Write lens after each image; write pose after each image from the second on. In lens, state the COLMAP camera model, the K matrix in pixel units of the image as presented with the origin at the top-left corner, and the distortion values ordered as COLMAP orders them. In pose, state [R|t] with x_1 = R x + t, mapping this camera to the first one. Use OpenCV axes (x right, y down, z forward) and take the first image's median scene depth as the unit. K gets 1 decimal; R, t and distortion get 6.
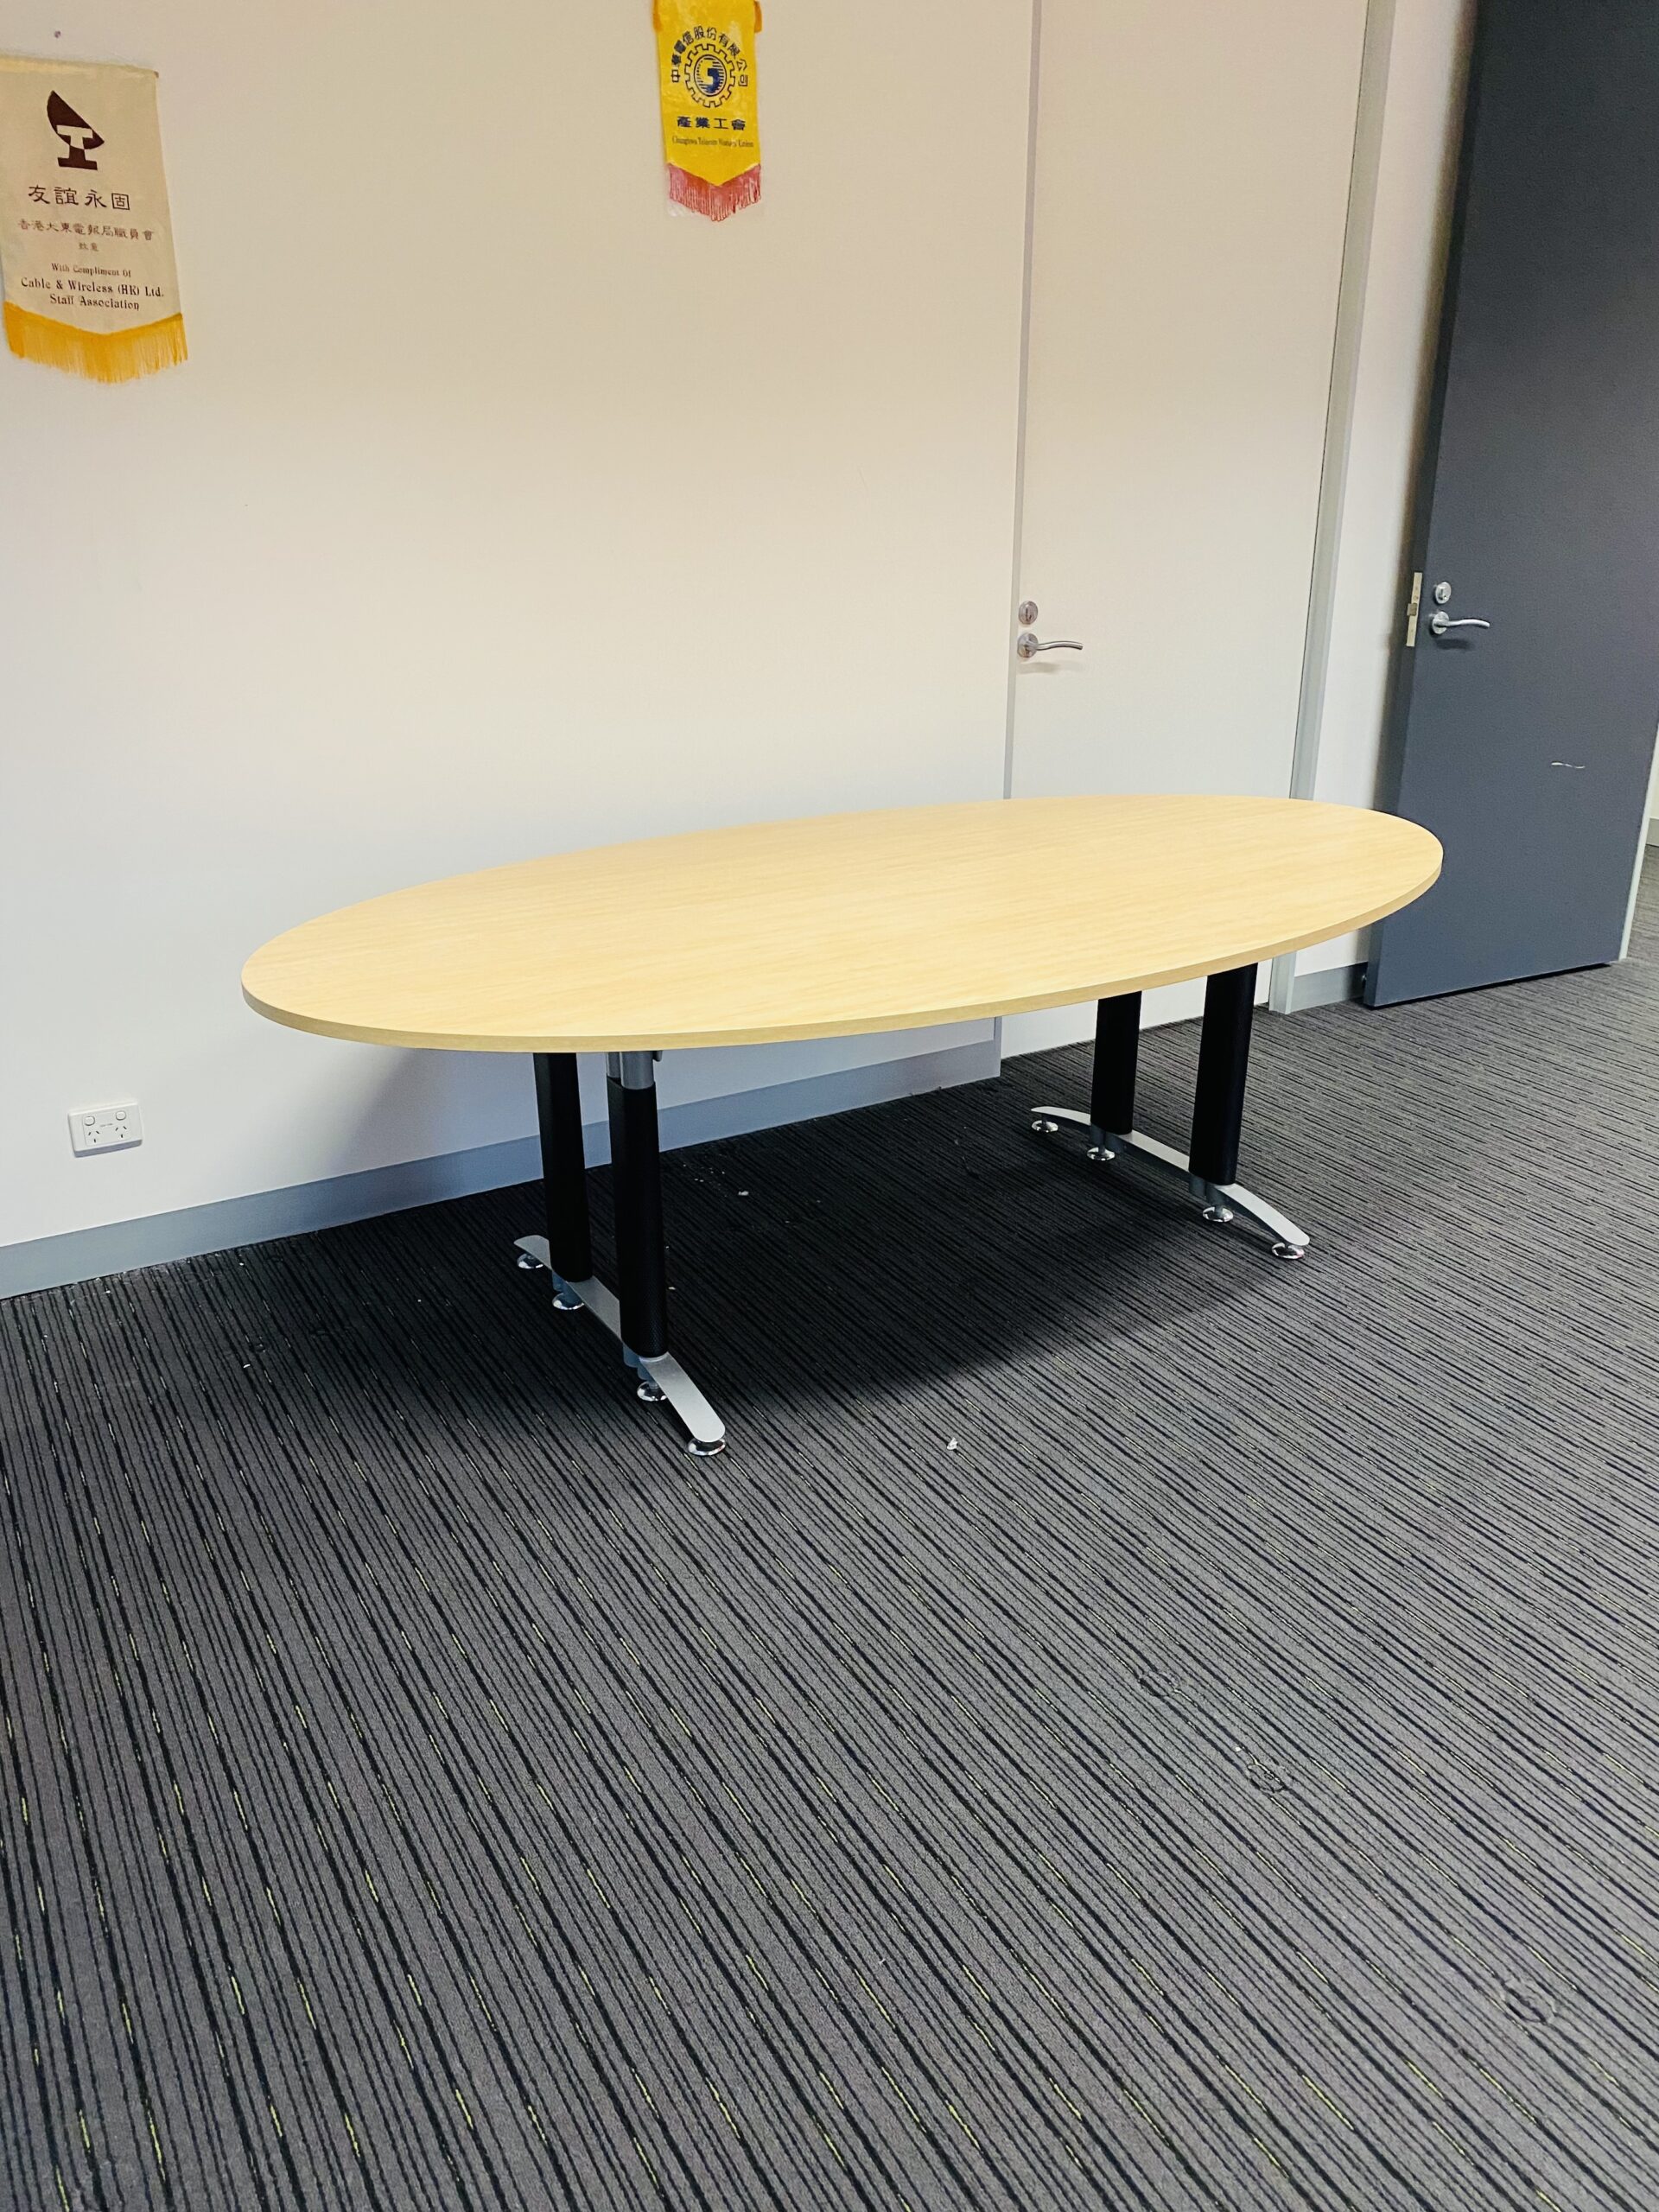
lens RADIAL K [[1678.7, 0, 829.5], [0, 1678.7, 1106.0], [0, 0, 1]] dist [0.024814, -0.016618]
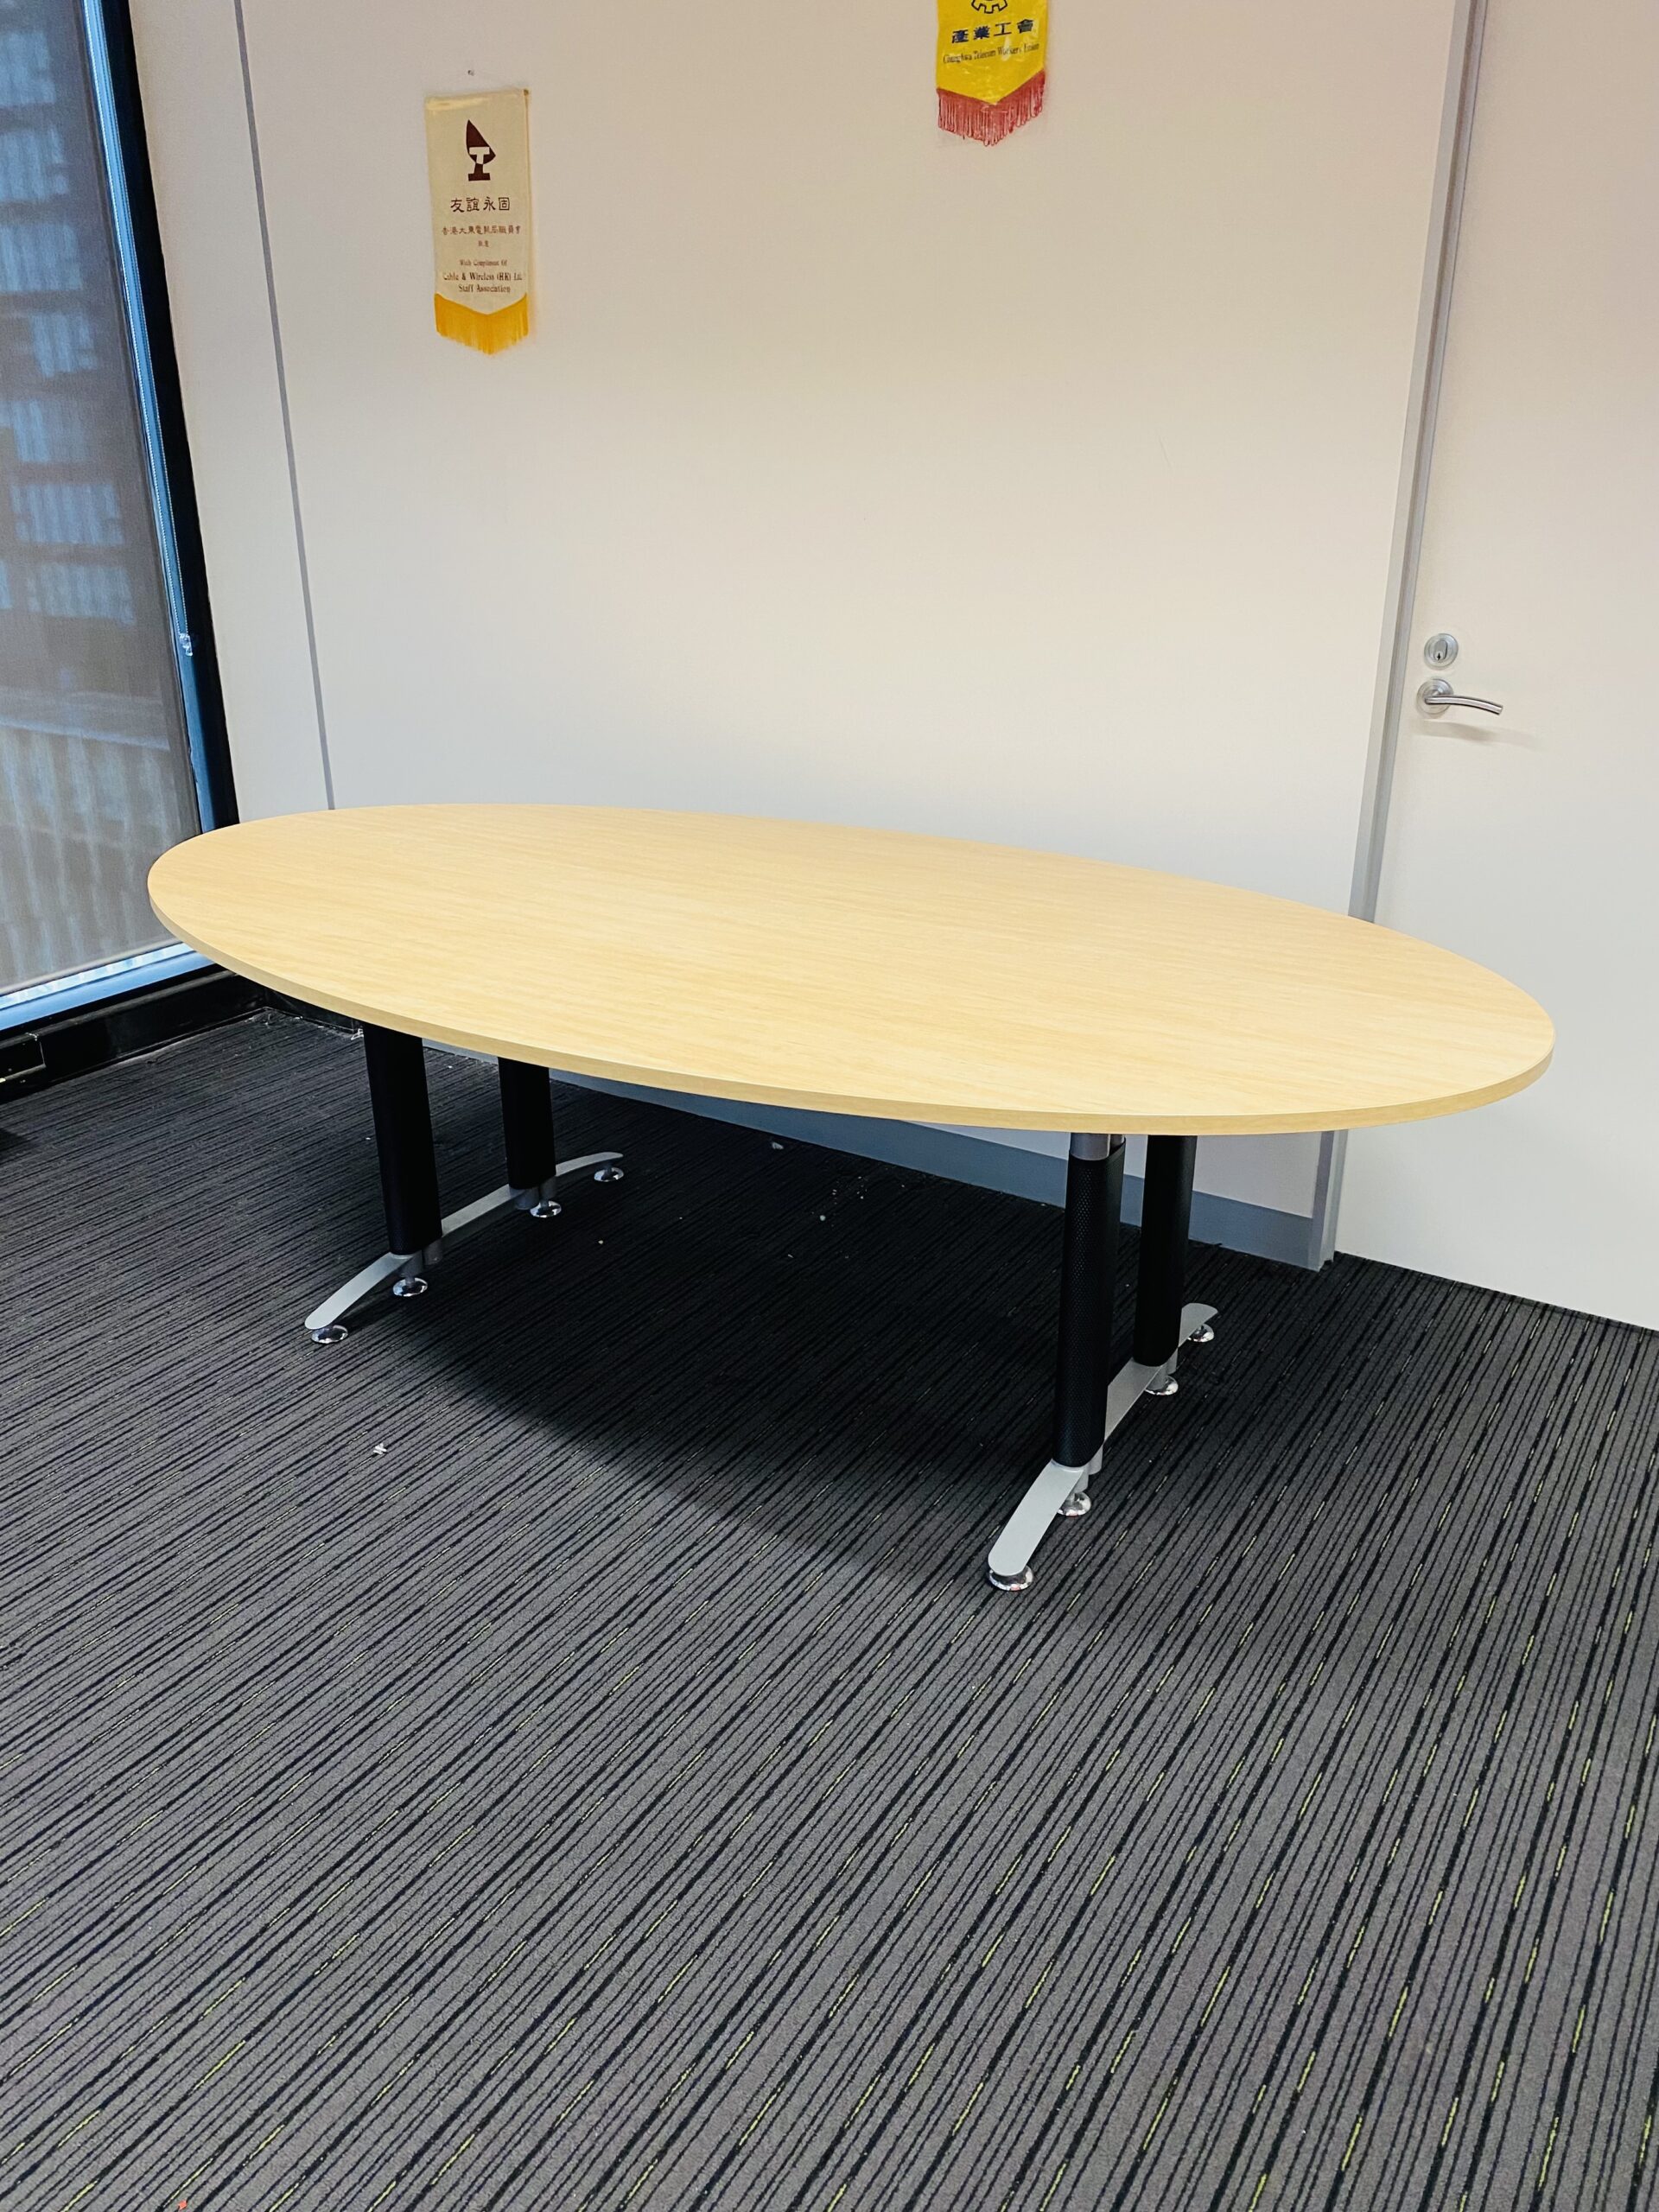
lens RADIAL K [[1692.1, 0, 835.8], [0, 1692.1, 1091.0], [0, 0, 1]] dist [0.019362, -0.000159]
pose [[0.463541, 0.333223, -0.821031, 0.891281], [-0.328063, 0.925286, 0.190316, -0.247954], [0.823106, 0.181131, 0.538227, 0.635532]]
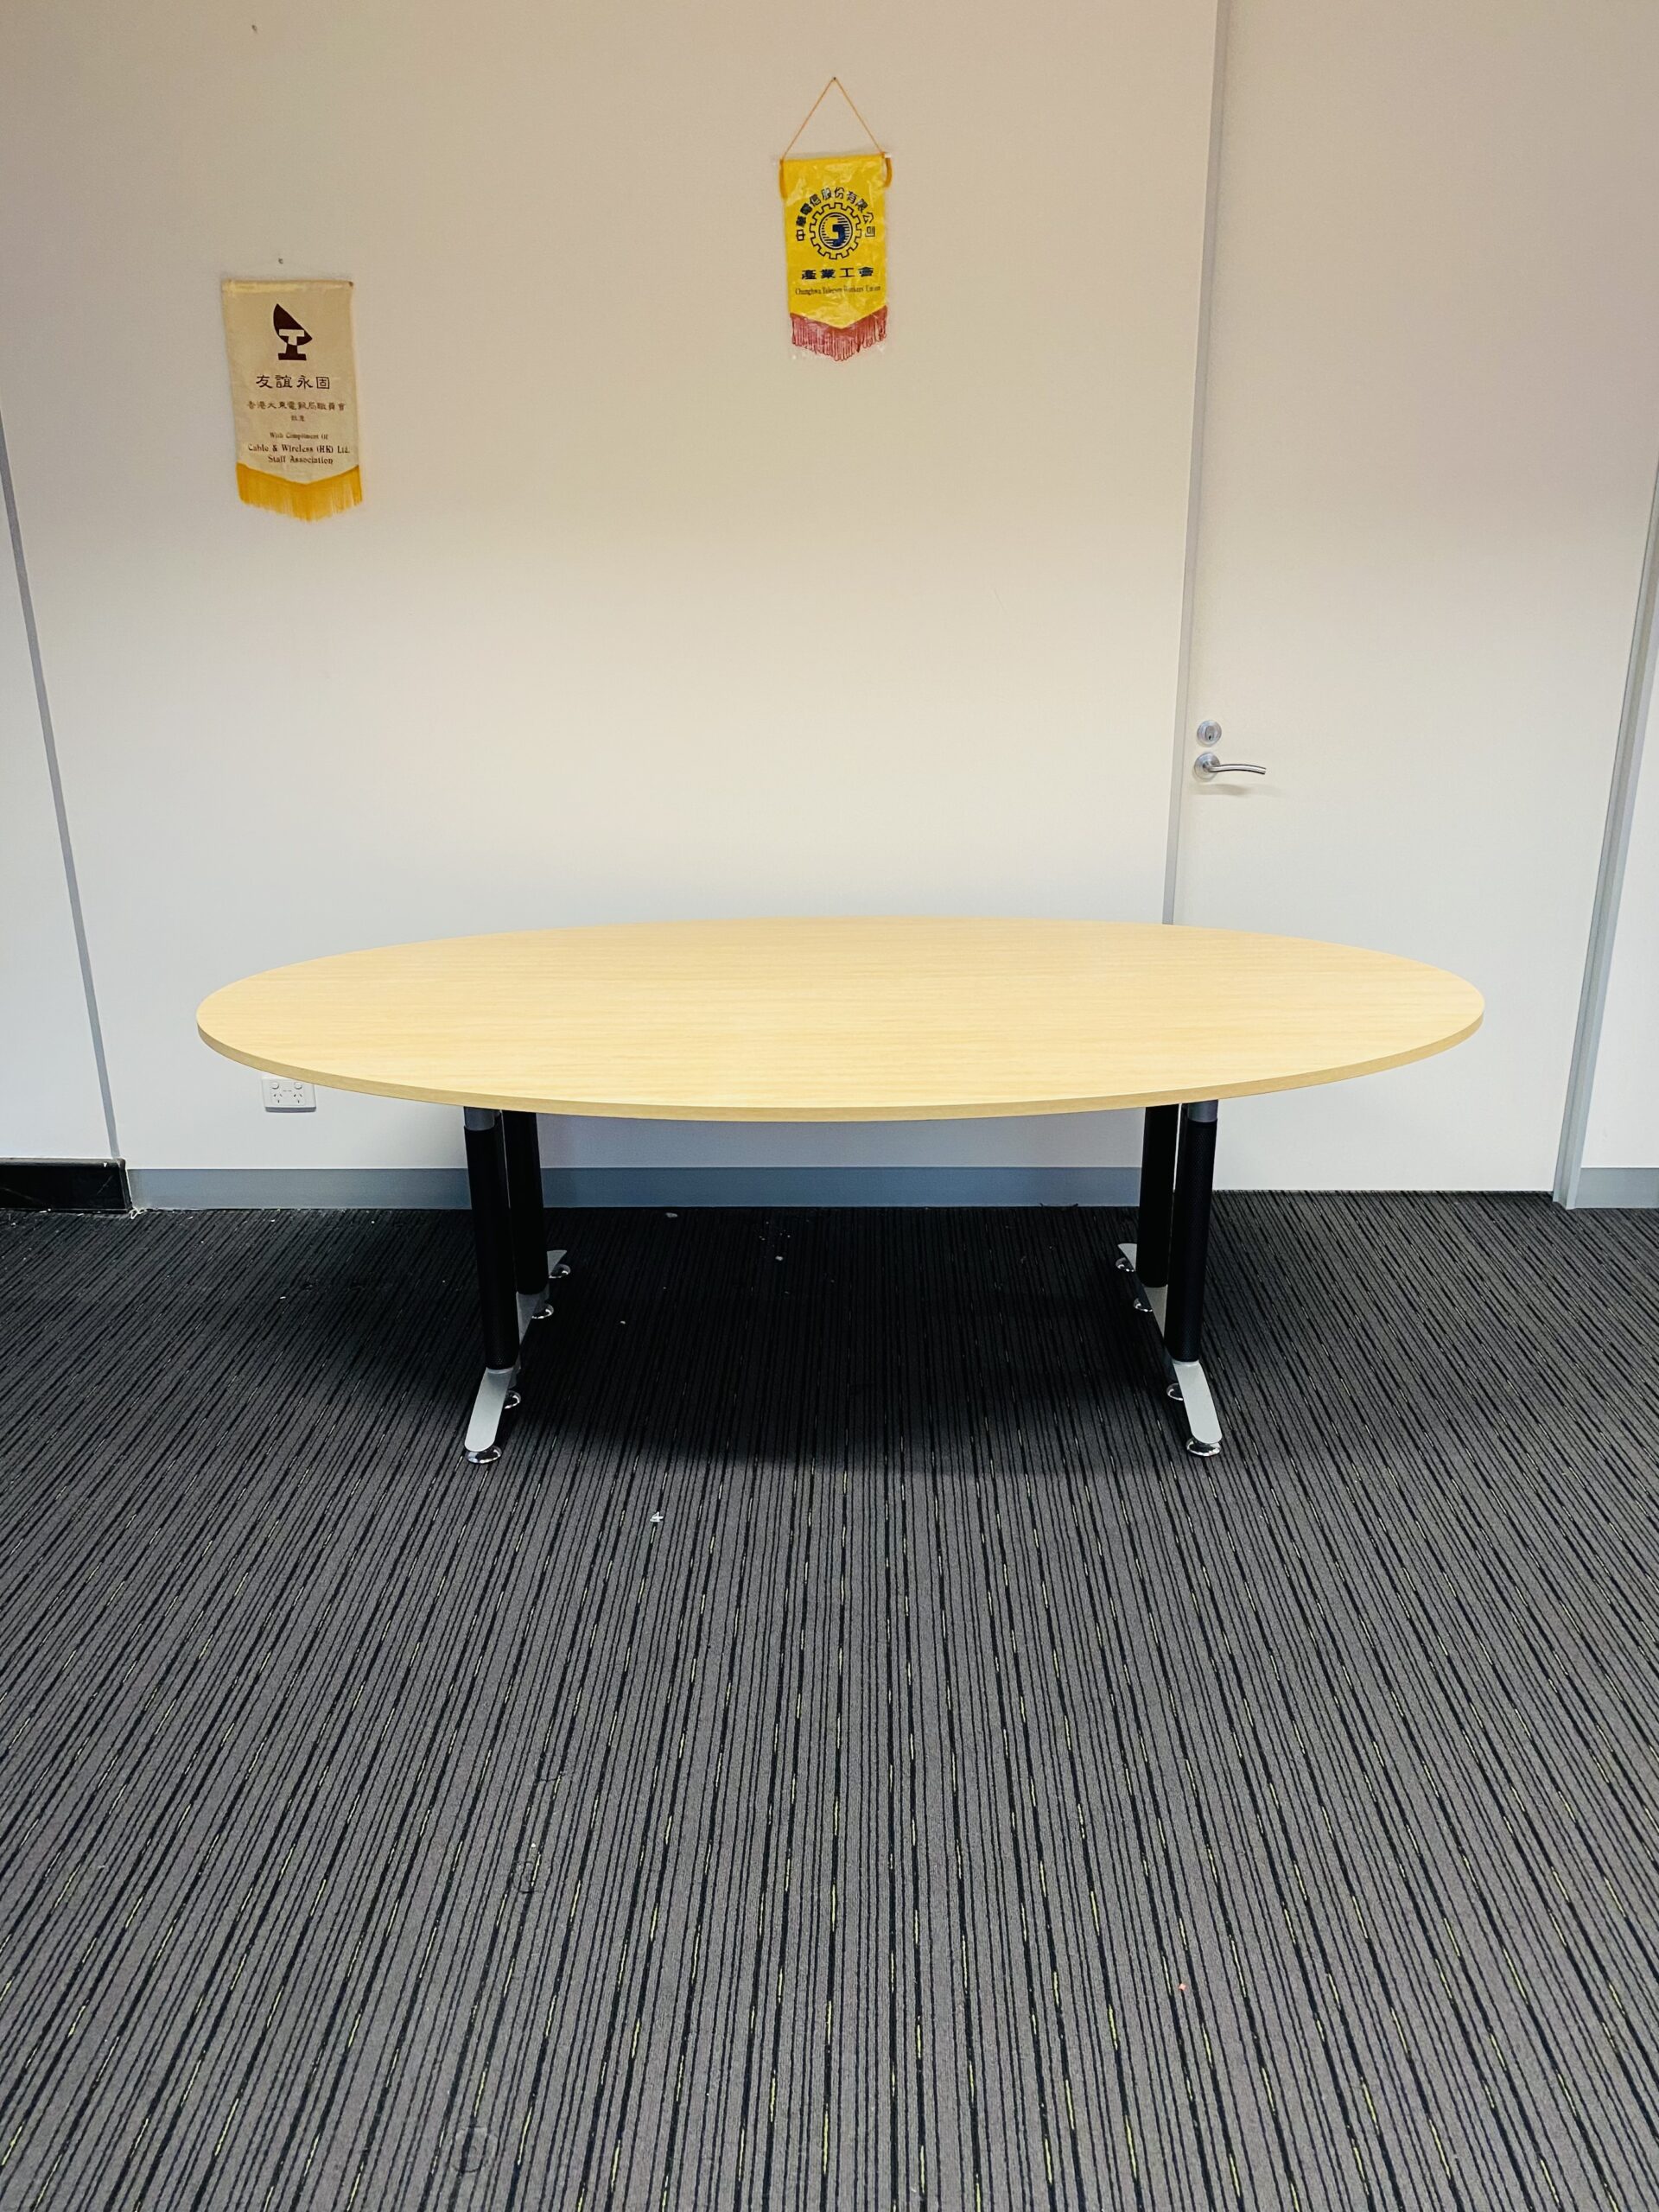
lens RADIAL K [[1683.2, 0, 829.5], [0, 1683.2, 1106.0], [0, 0, 1]] dist [0.010518, -0.000244]
pose [[0.849465, 0.171800, -0.498893, 0.626651], [-0.187231, 0.982124, 0.019408, -0.089173], [0.493309, 0.076922, 0.866446, 0.117494]]
